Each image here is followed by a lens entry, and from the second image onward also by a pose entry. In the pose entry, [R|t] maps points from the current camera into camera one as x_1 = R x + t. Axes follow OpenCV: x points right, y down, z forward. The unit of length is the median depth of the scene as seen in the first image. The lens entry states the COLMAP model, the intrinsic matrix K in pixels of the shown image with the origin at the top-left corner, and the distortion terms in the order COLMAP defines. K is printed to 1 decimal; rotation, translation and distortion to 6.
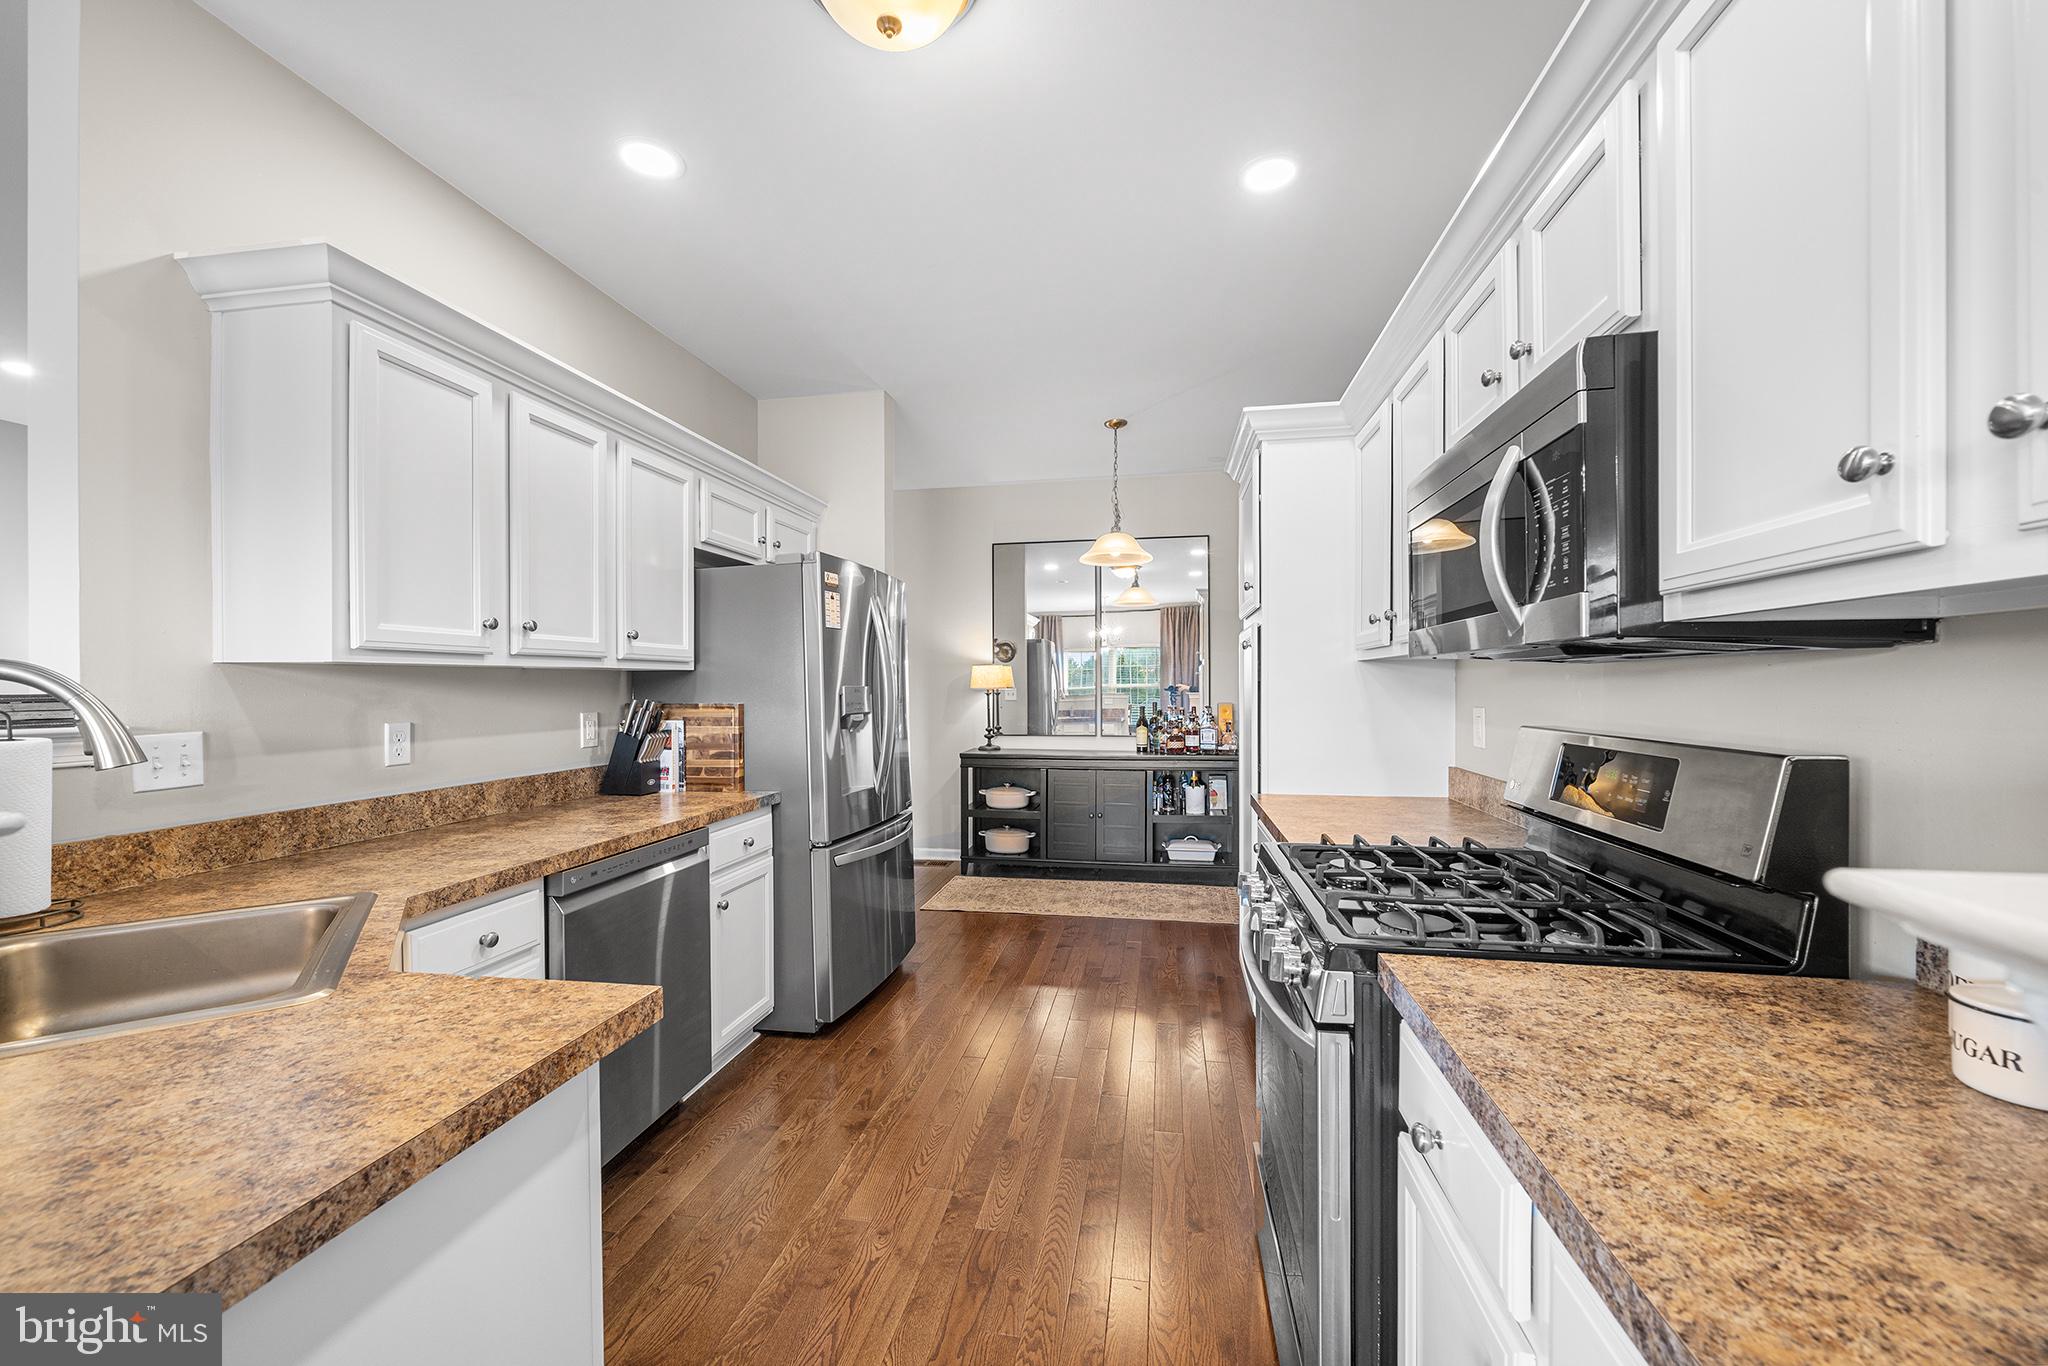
lens RADIAL K [[785.9, 0, 1024.0], [0, 785.9, 683.0], [0, 0, 1]] dist [0.000042, 0.000002]
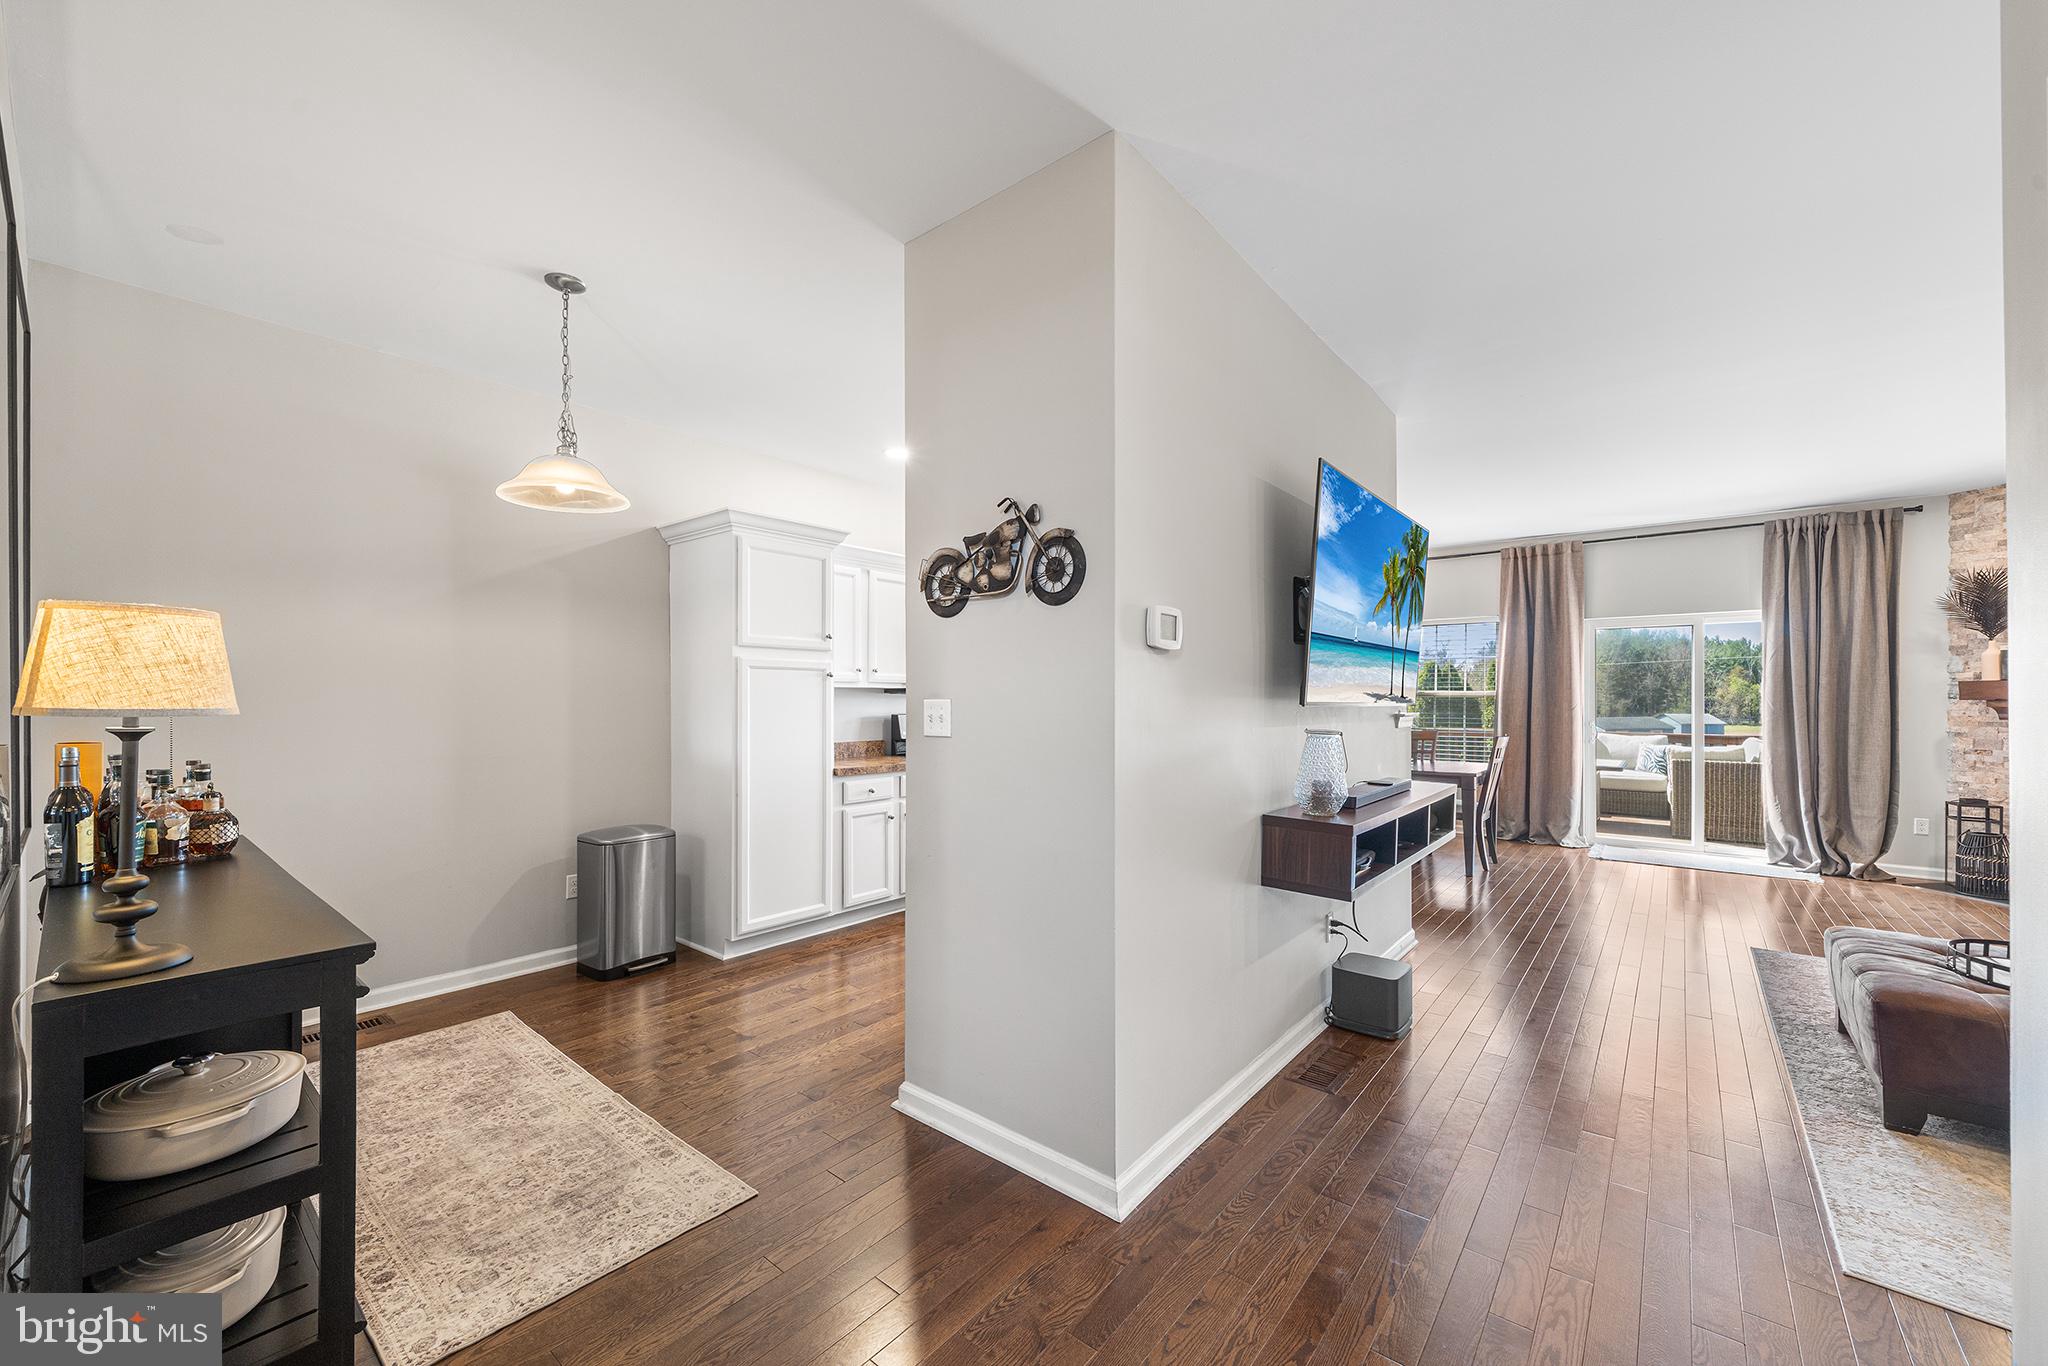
lens RADIAL K [[785.9, 0, 1024.0], [0, 785.9, 683.0], [0, 0, 1]] dist [0.000042, 0.000002]
pose [[-0.868893, 0.012559, 0.494840, -0.506316], [0.001333, 0.999734, -0.023033, 0.005080], [-0.494998, -0.019353, -0.868679, 1.358583]]
